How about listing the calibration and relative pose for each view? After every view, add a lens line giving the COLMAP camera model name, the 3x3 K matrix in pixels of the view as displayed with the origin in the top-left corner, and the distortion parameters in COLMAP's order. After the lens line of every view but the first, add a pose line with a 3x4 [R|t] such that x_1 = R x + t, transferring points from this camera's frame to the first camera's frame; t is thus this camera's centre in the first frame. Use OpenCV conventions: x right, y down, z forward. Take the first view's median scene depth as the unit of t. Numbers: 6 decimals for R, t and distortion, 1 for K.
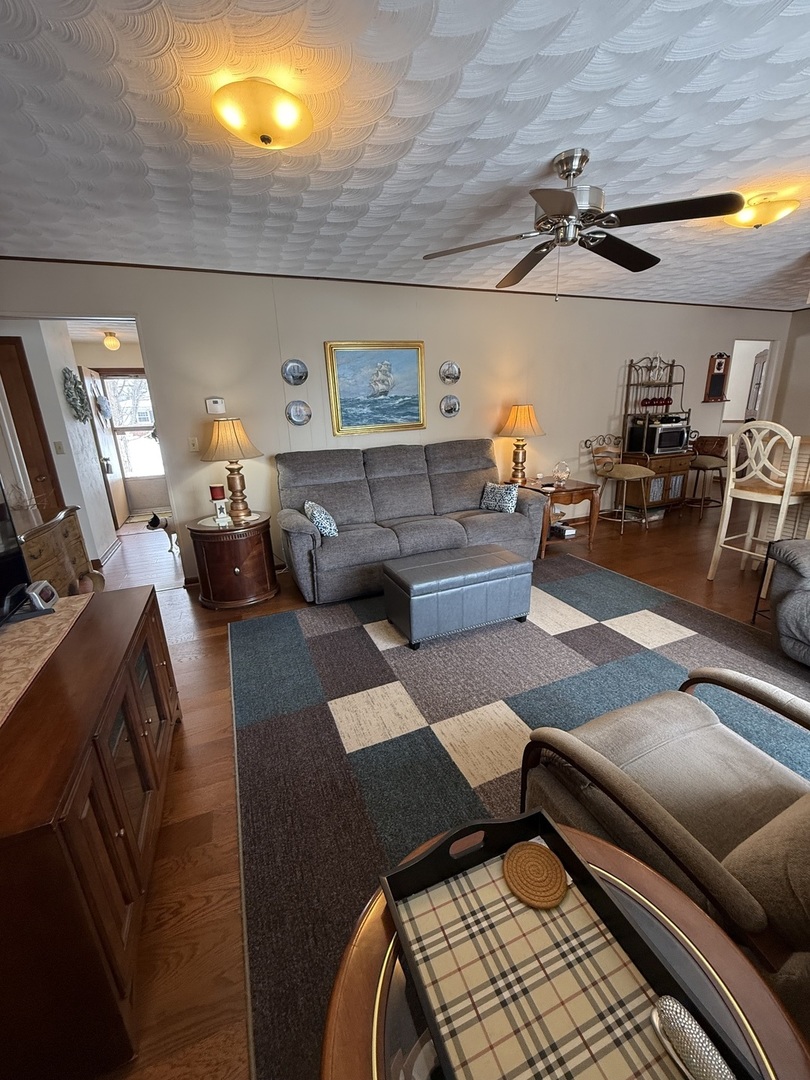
lens RADIAL K [[434.4, 0, 399.3], [0, 434.4, 537.2], [0, 0, 1]] dist [0.002142, 0.000275]
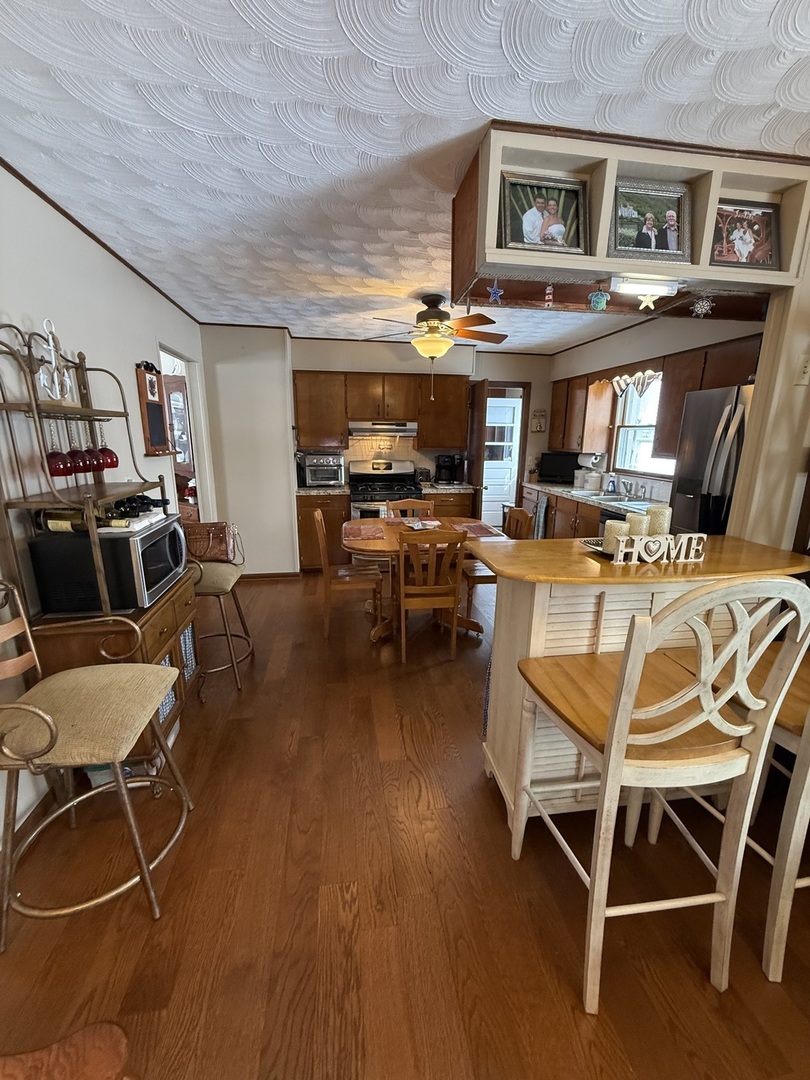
lens RADIAL K [[434.4, 0, 408.1], [0, 434.4, 538.7], [0, 0, 1]] dist [0.002142, 0.000275]
pose [[0.231585, -0.187828, 0.954510, 0.297048], [0.258326, 0.957831, 0.125806, -0.222484], [-0.937889, 0.217440, 0.270341, 0.657454]]
